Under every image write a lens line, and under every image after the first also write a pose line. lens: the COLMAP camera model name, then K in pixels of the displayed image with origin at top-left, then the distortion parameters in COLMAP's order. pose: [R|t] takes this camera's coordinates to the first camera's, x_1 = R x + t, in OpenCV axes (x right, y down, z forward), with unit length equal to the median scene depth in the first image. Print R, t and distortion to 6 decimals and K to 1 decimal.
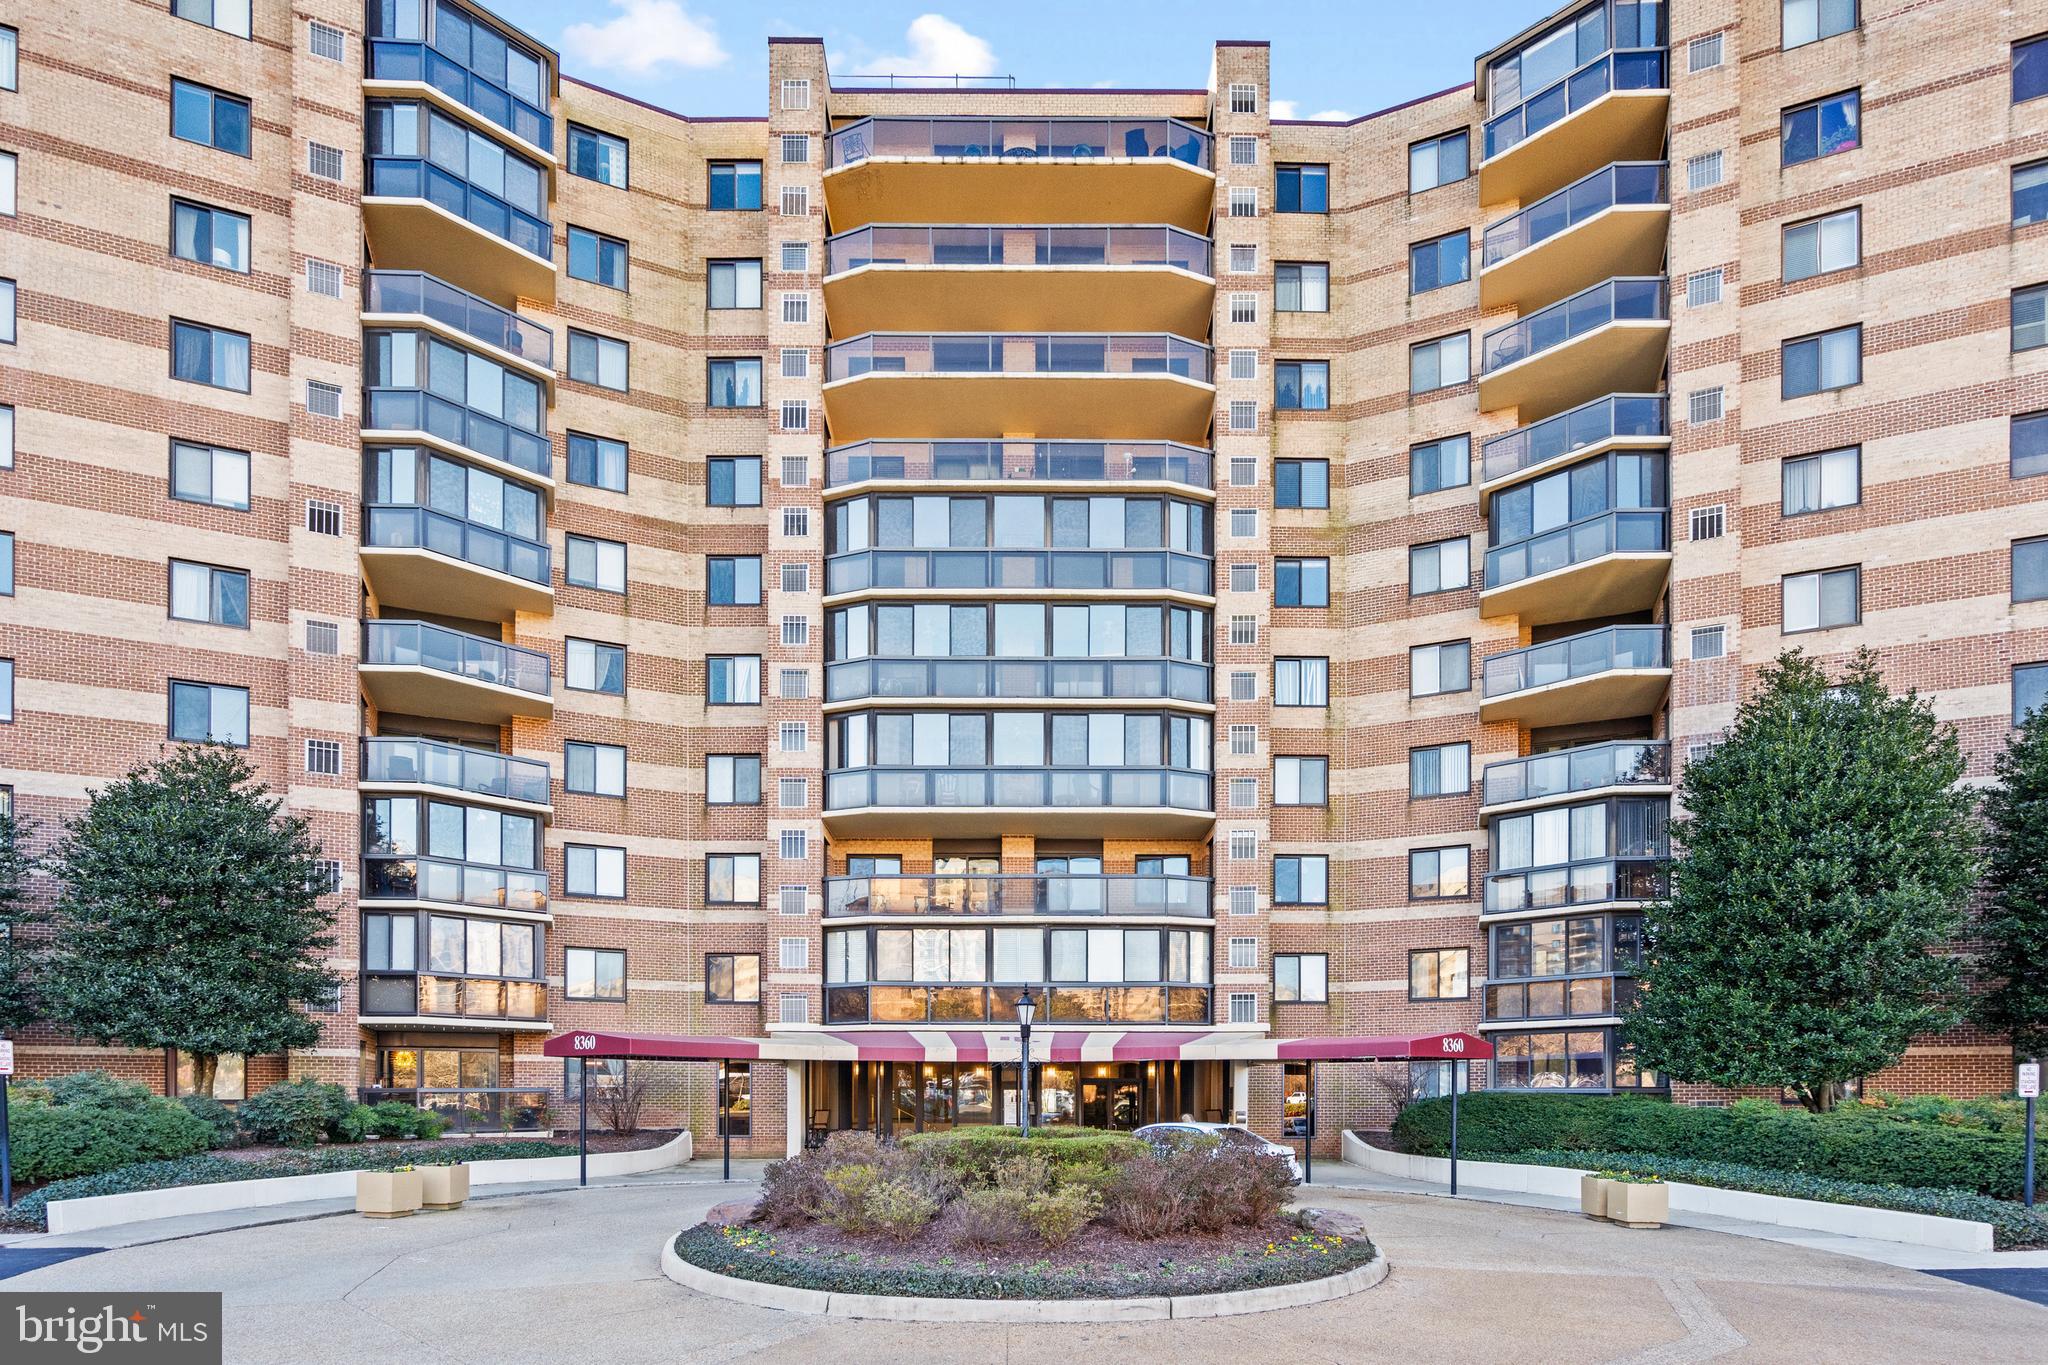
lens RADIAL K [[923.8, 0, 1016.6], [0, 923.8, 674.1], [0, 0, 1]] dist [-0.002272, 0.000064]
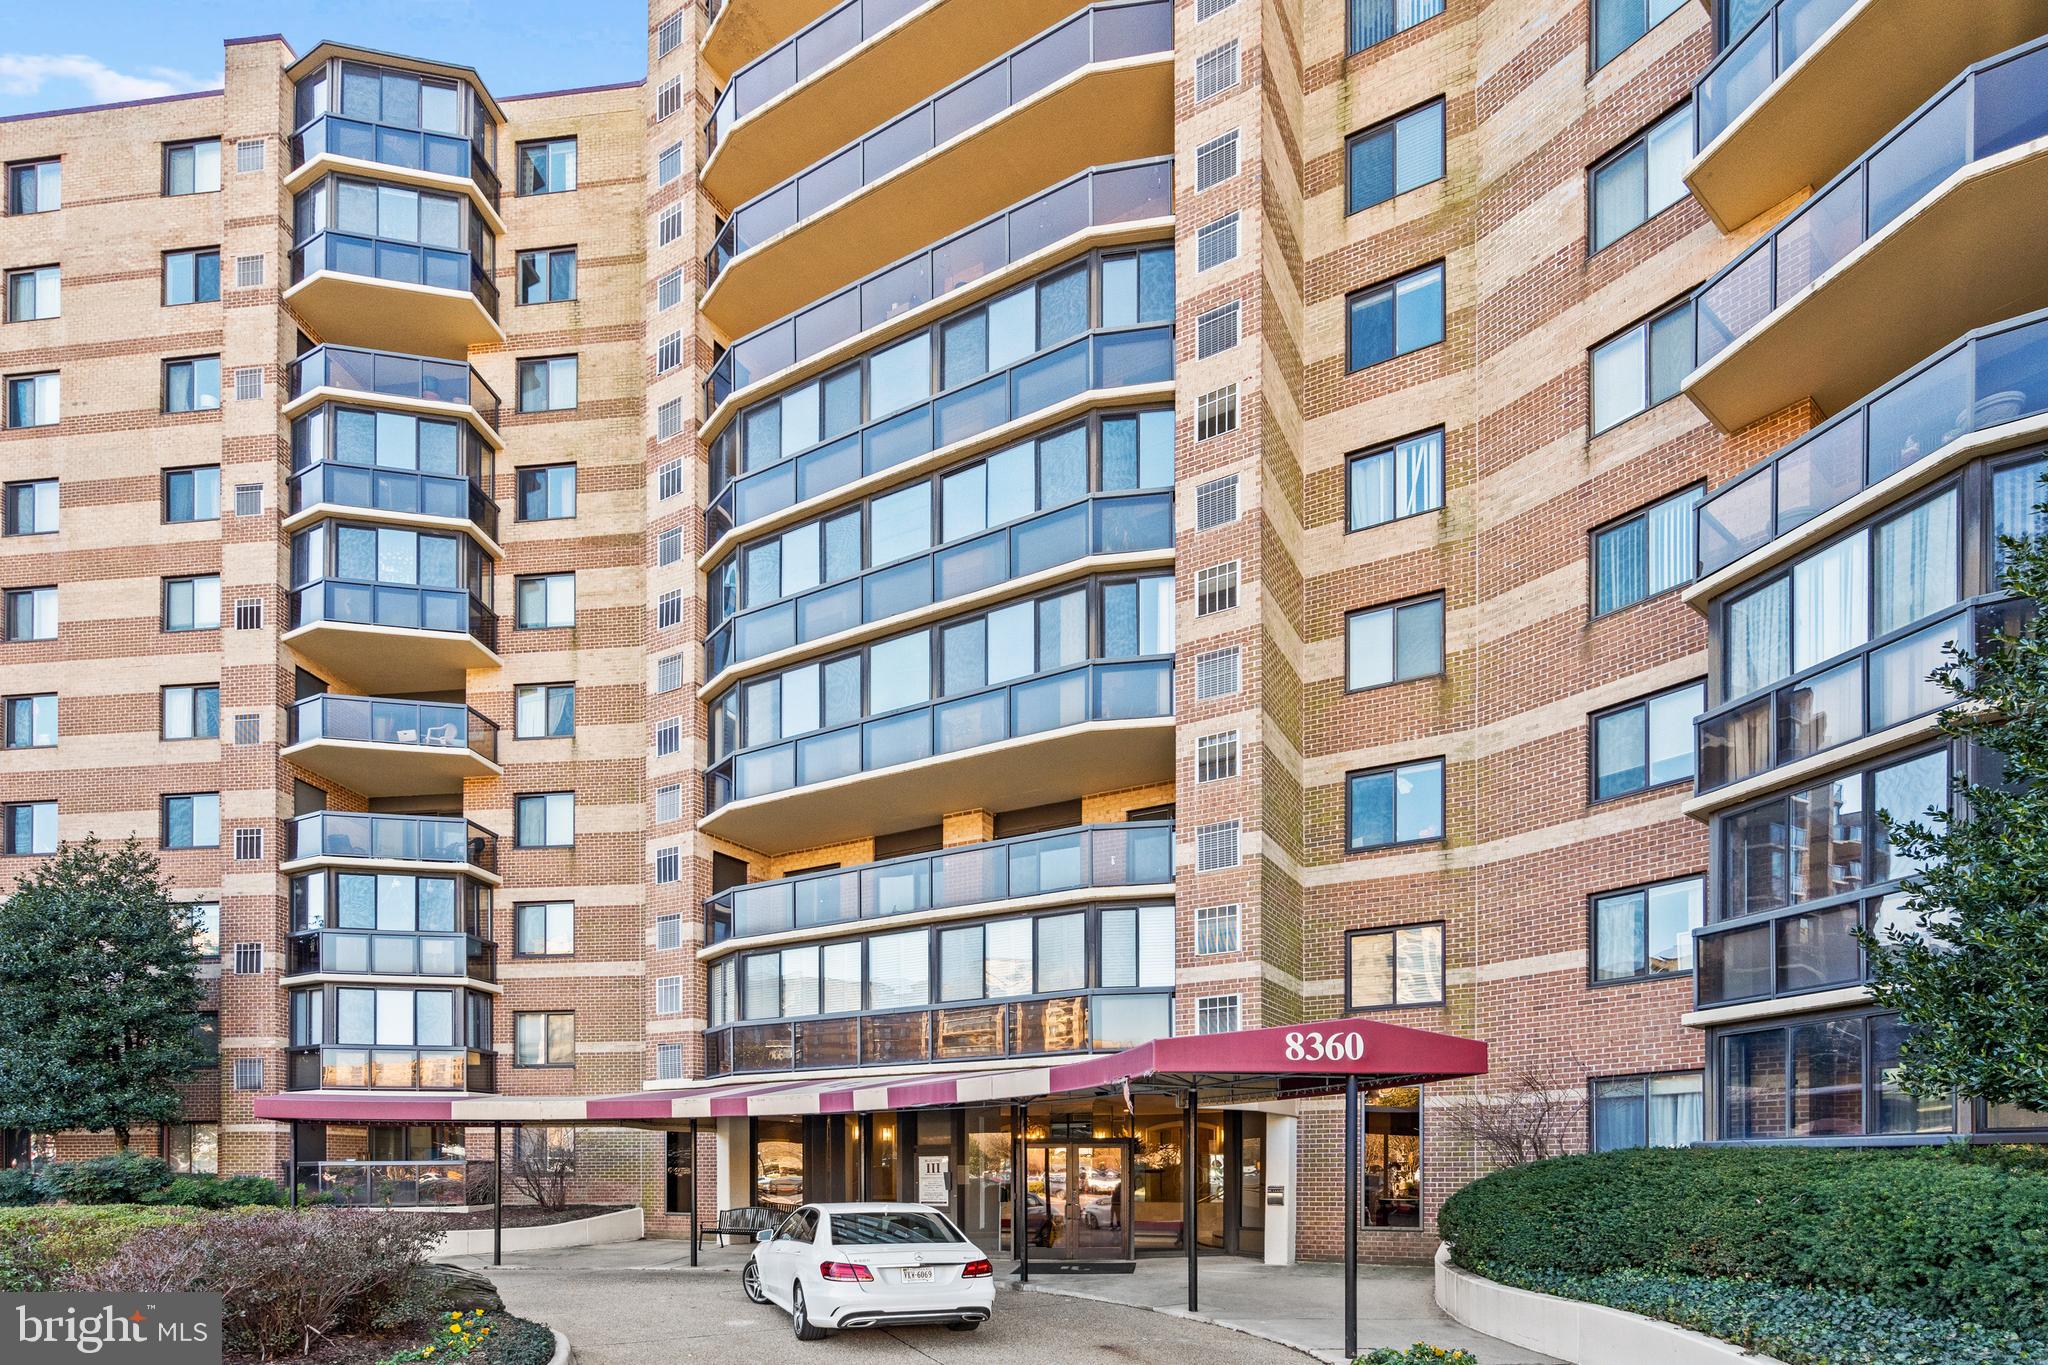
lens RADIAL K [[993.3, 0, 1021.7], [0, 993.3, 832.5], [0, 0, 1]] dist [-0.001590, 0.000415]
pose [[0.877062, -0.160630, -0.452724, 0.399765], [0.204845, 0.977516, 0.050016, 0.166654], [0.434511, -0.136605, 0.890247, 0.350339]]
